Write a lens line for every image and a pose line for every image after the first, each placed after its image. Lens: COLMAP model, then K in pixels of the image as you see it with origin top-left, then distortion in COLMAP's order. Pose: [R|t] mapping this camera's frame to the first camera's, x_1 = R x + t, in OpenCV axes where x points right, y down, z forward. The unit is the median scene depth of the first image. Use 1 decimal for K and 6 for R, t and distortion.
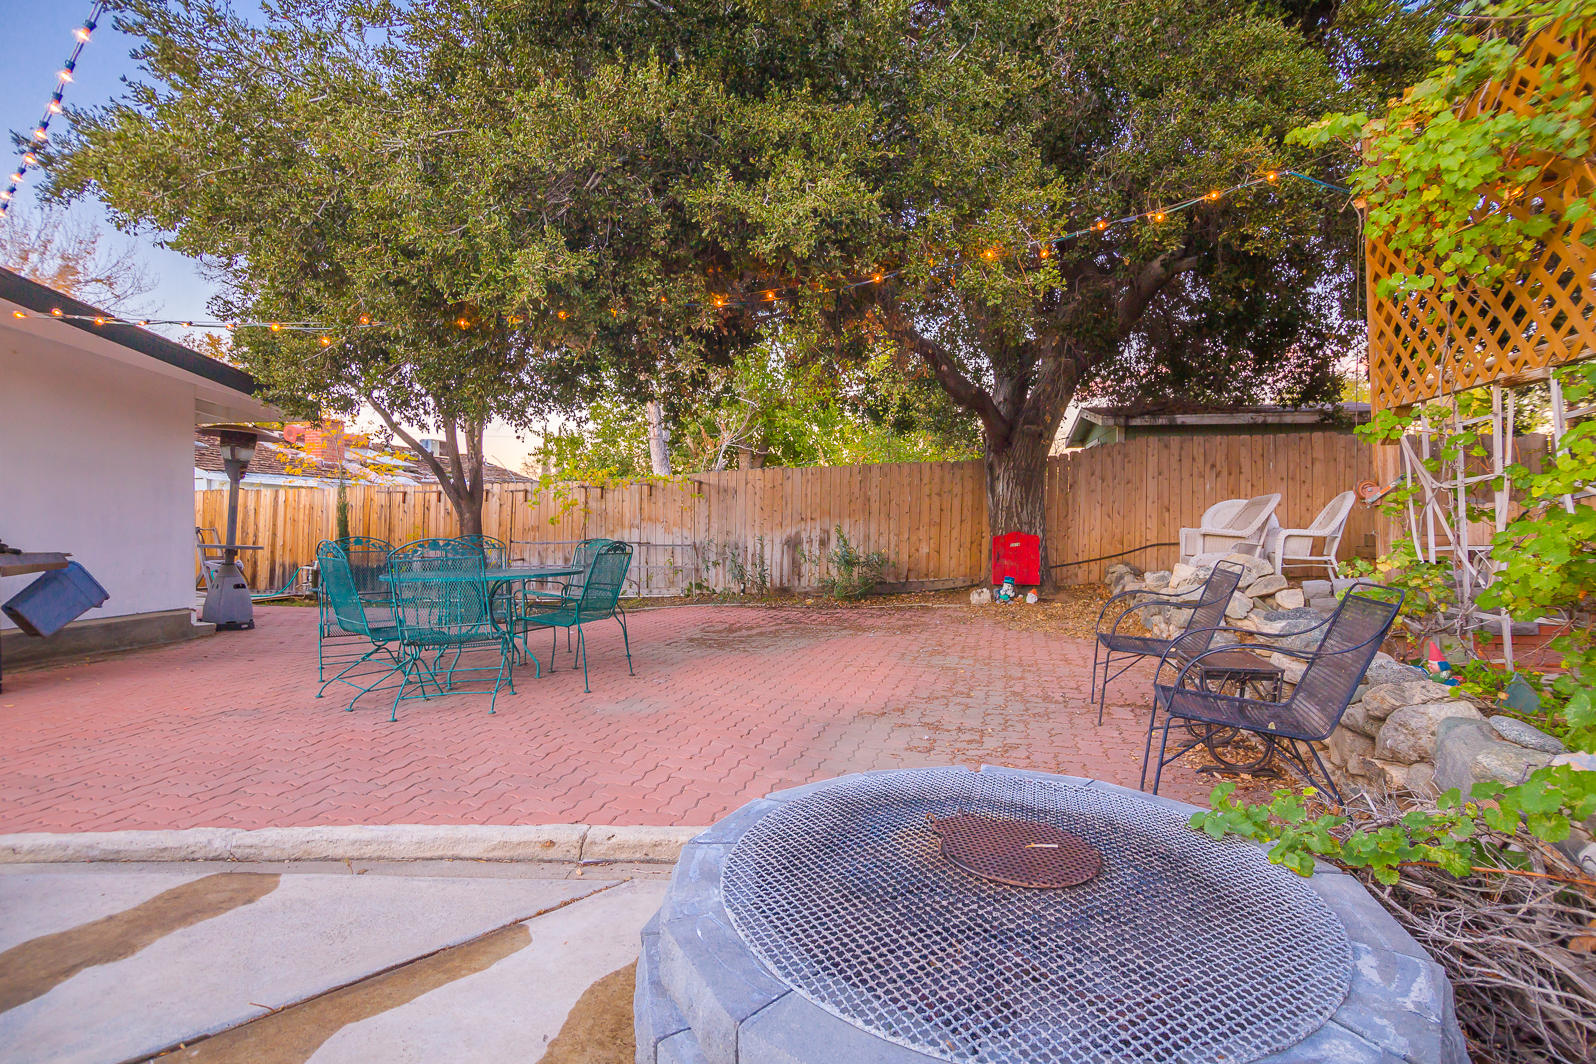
lens RADIAL K [[716.9, 0, 800.9], [0, 716.9, 530.1], [0, 0, 1]] dist [-0.005011, -0.009520]
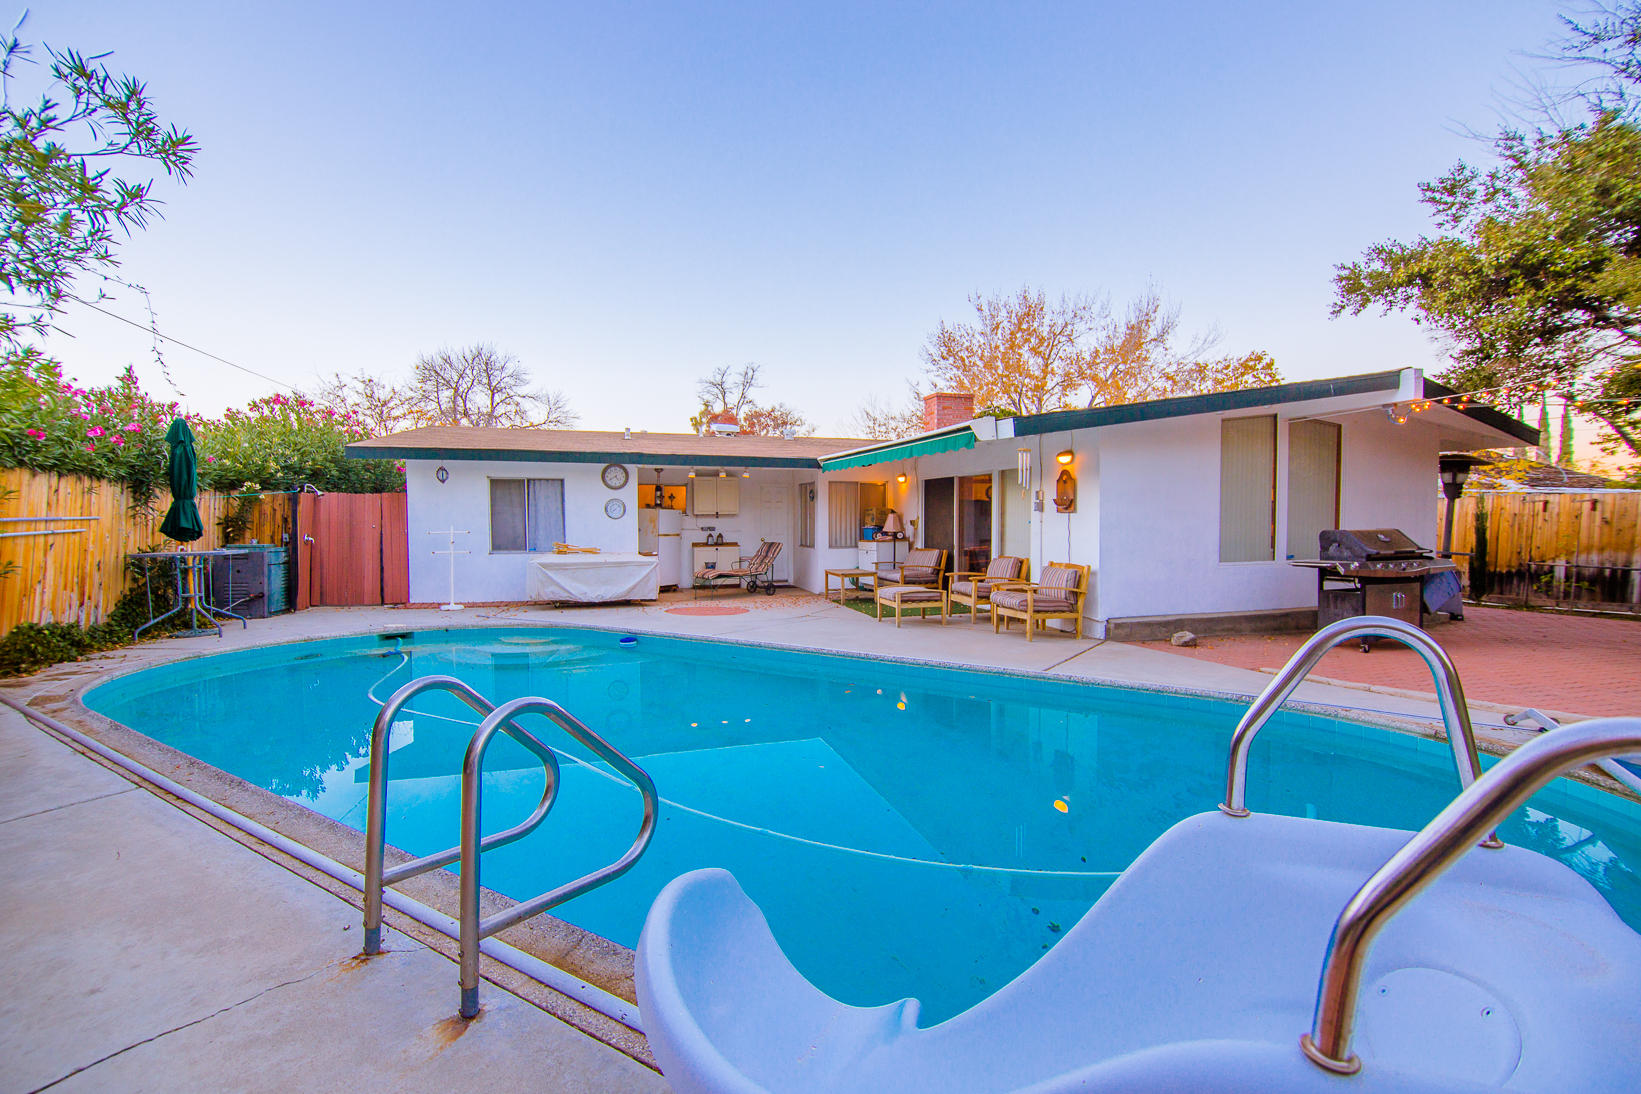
lens RADIAL K [[737.2, 0, 823.5], [0, 737.2, 545.0], [0, 0, 1]] dist [-0.005011, -0.009520]
pose [[0.466795, 0.033858, -0.883717, -0.178116], [-0.009276, 0.999399, 0.033390, -0.022977], [0.884317, -0.007389, 0.466828, -0.550311]]
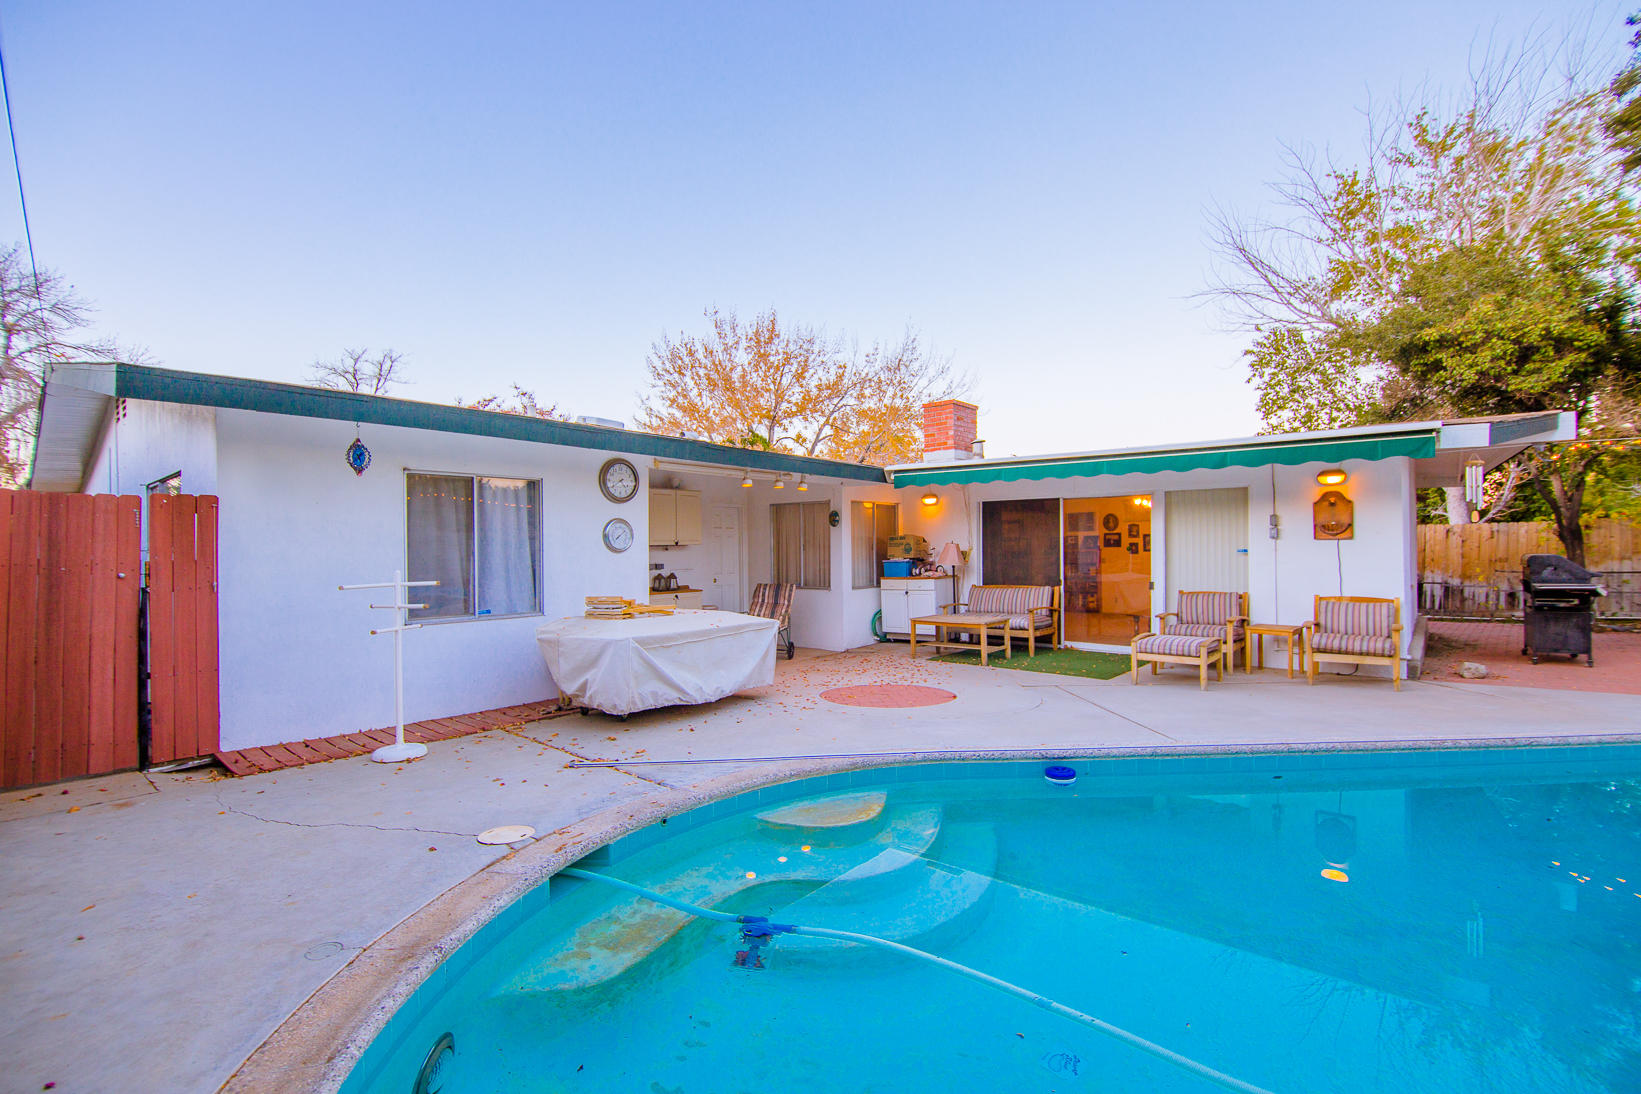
lens RADIAL K [[733.9, 0, 823.4], [0, 733.9, 543.8], [0, 0, 1]] dist [-0.001328, -0.010234]
pose [[0.875802, -0.008804, -0.482591, -1.091962], [0.001475, 0.999878, -0.015563, -0.018087], [0.482669, 0.012918, 0.875708, -0.883364]]
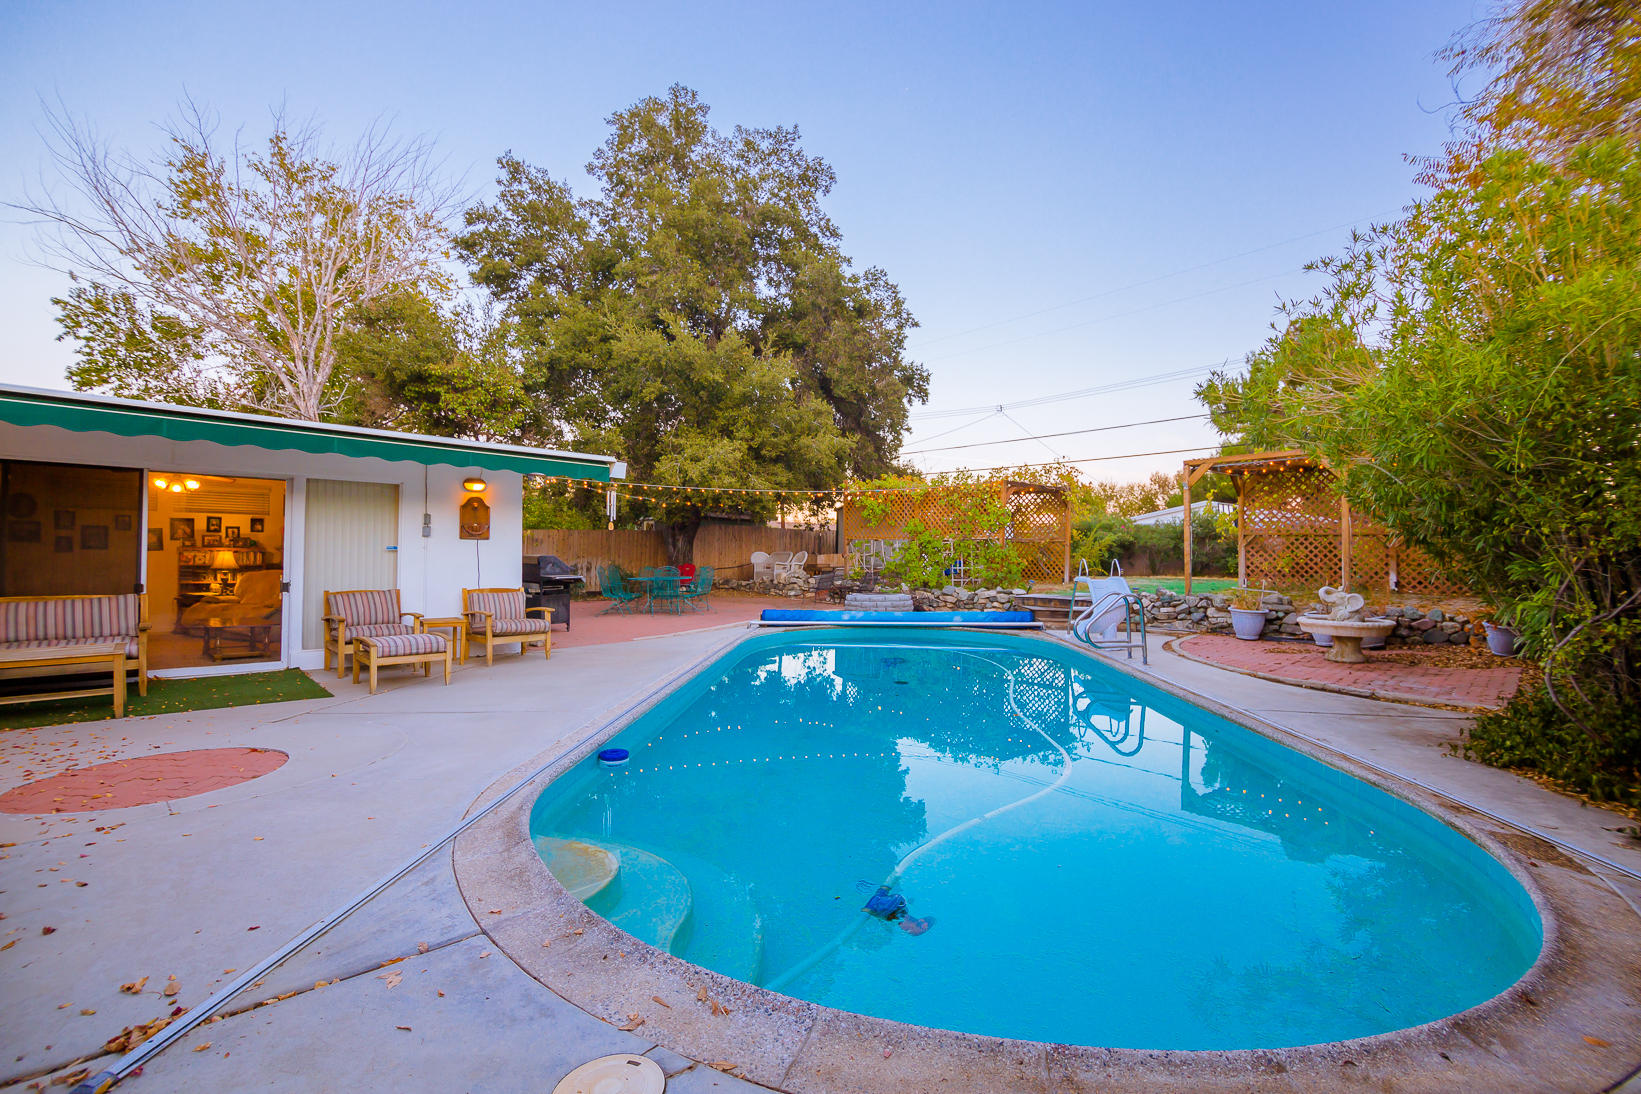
lens RADIAL K [[733.6, 0, 820.5], [0, 733.6, 547.0], [0, 0, 1]] dist [-0.002960, -0.009081]
pose [[0.557829, 0.017952, 0.829762, -1.587310], [-0.001053, 0.999781, -0.020922, -0.003889], [-0.829955, 0.010797, 0.557726, -0.763787]]
